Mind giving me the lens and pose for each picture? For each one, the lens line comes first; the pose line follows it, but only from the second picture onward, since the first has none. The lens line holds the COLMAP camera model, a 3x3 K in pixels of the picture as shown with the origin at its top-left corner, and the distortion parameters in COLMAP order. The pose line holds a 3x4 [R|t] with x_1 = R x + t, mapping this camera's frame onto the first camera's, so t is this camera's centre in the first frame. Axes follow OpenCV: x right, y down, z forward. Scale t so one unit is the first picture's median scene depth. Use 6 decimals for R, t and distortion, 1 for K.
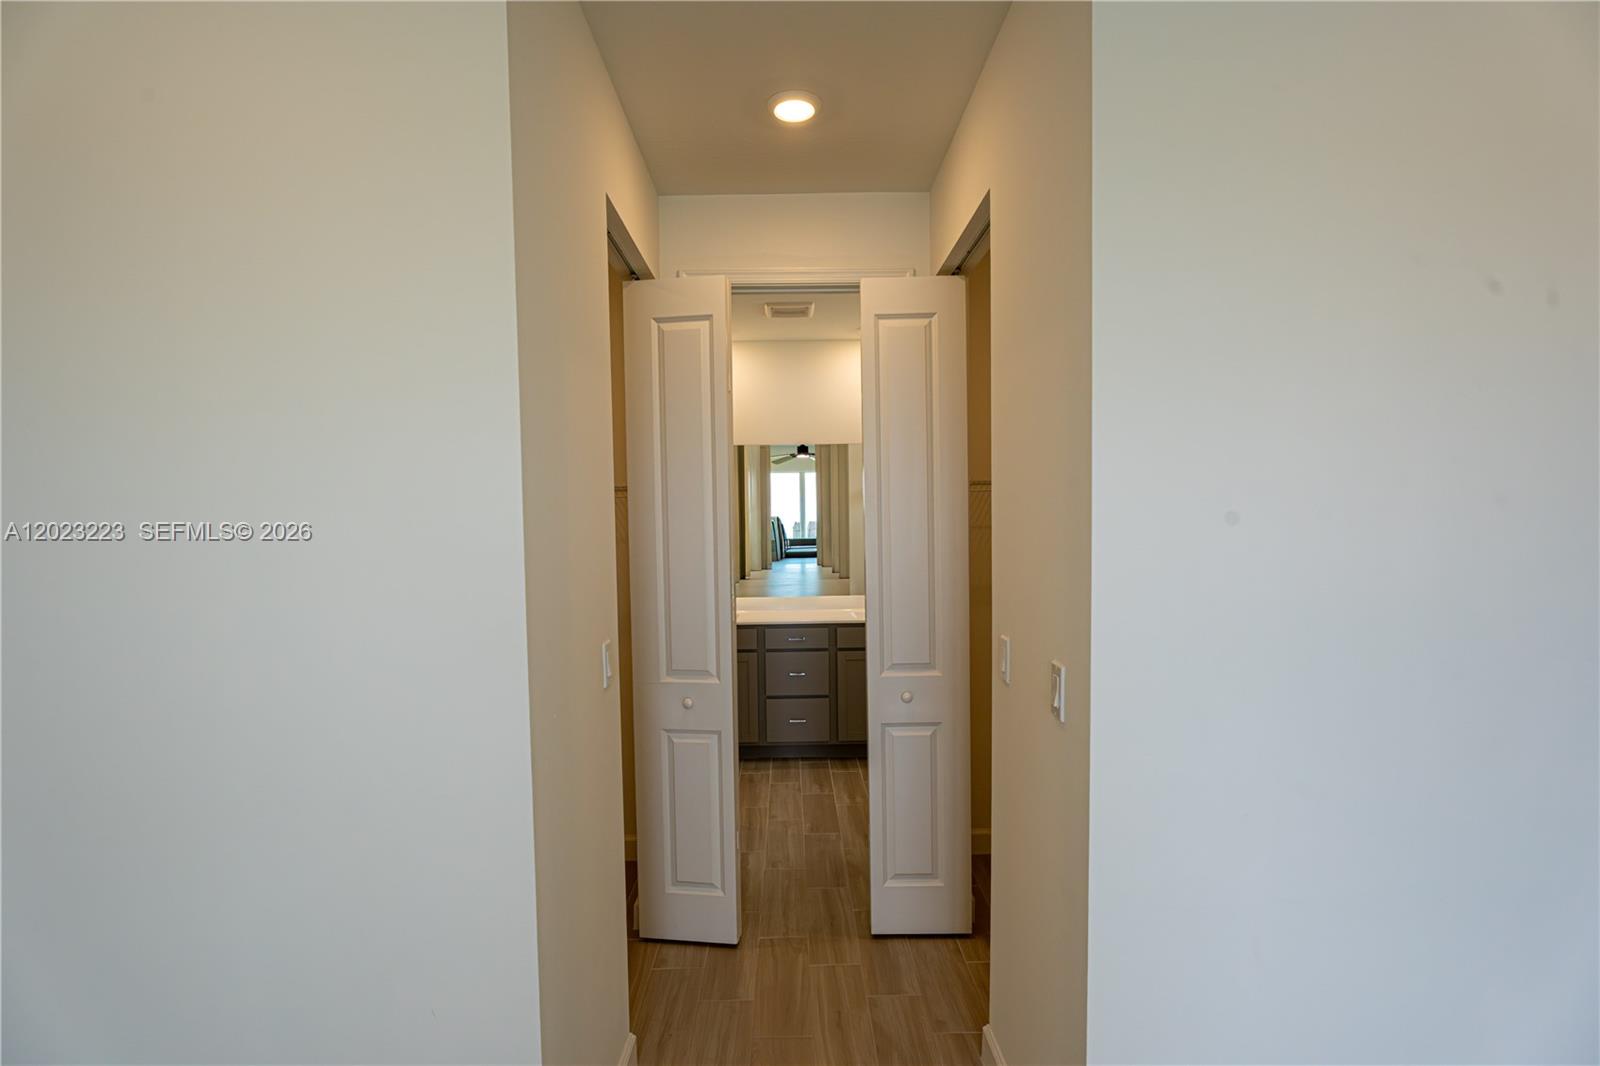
lens RADIAL K [[754.8, 0, 801.8], [0, 754.8, 558.8], [0, 0, 1]] dist [-0.019150, 0.001374]
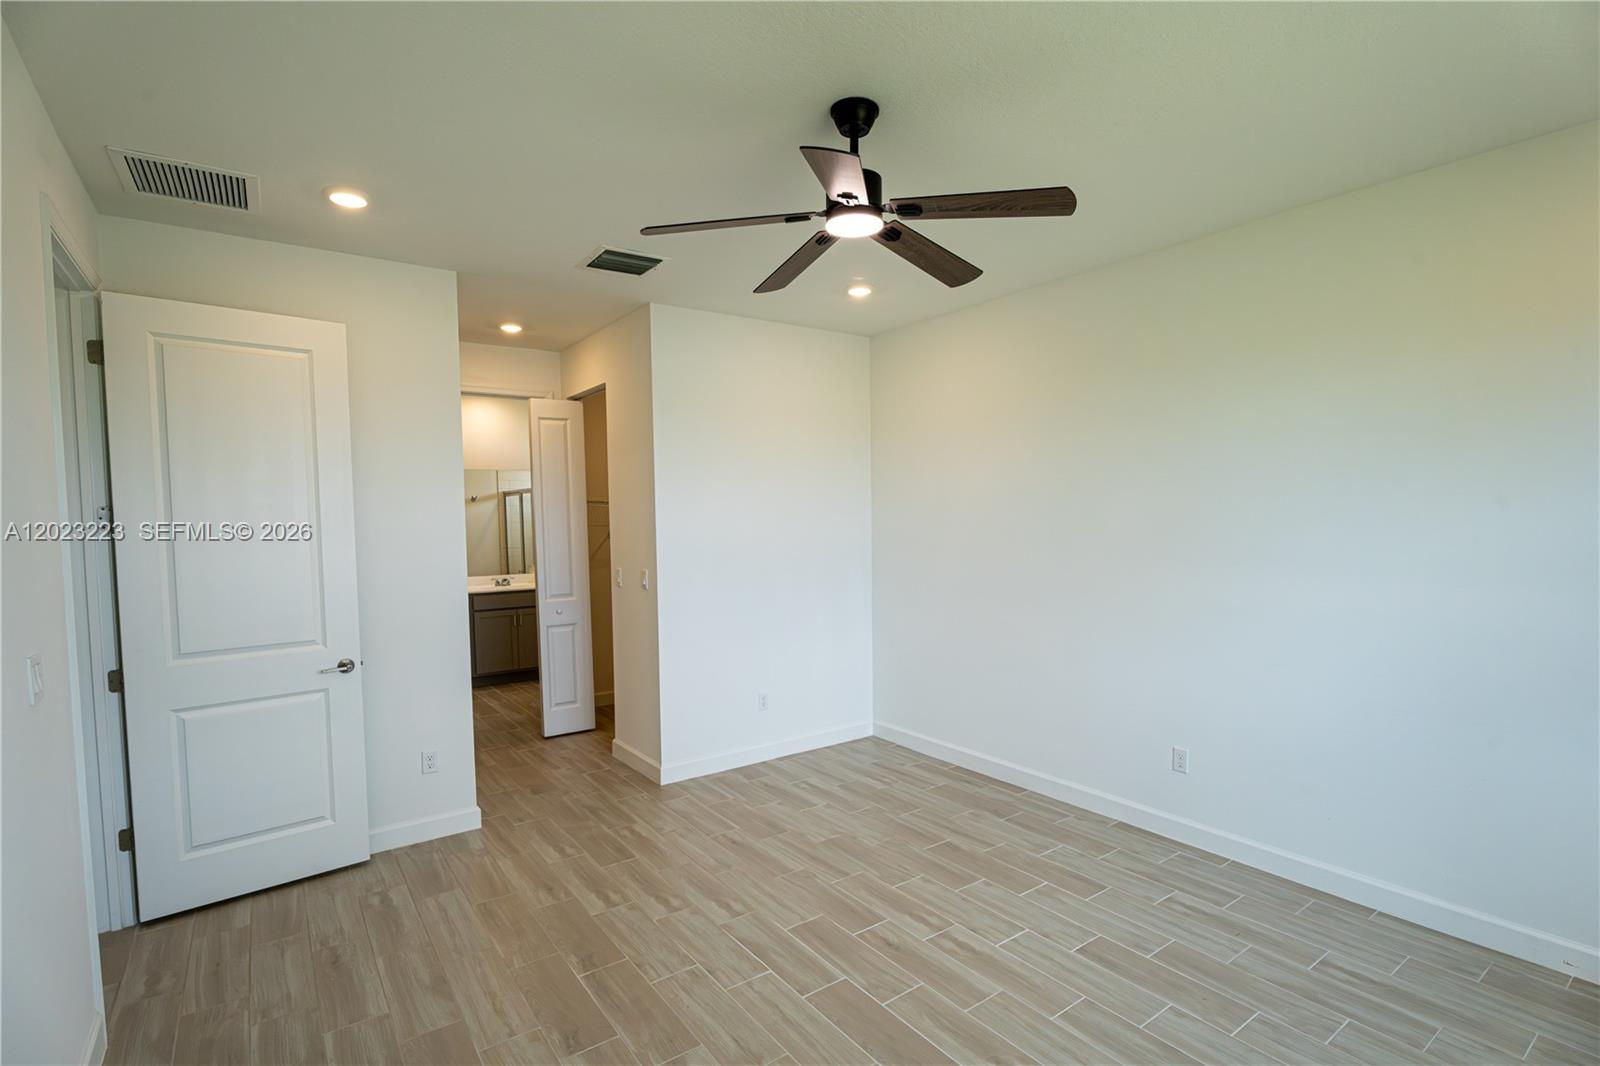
lens RADIAL K [[754.8, 0, 801.8], [0, 754.8, 558.8], [0, 0, 1]] dist [-0.019150, 0.001374]
pose [[0.816370, -0.030358, 0.576730, -0.480093], [0.035417, 0.999370, 0.002472, 0.064268], [-0.576442, 0.018408, 0.816931, -0.987808]]
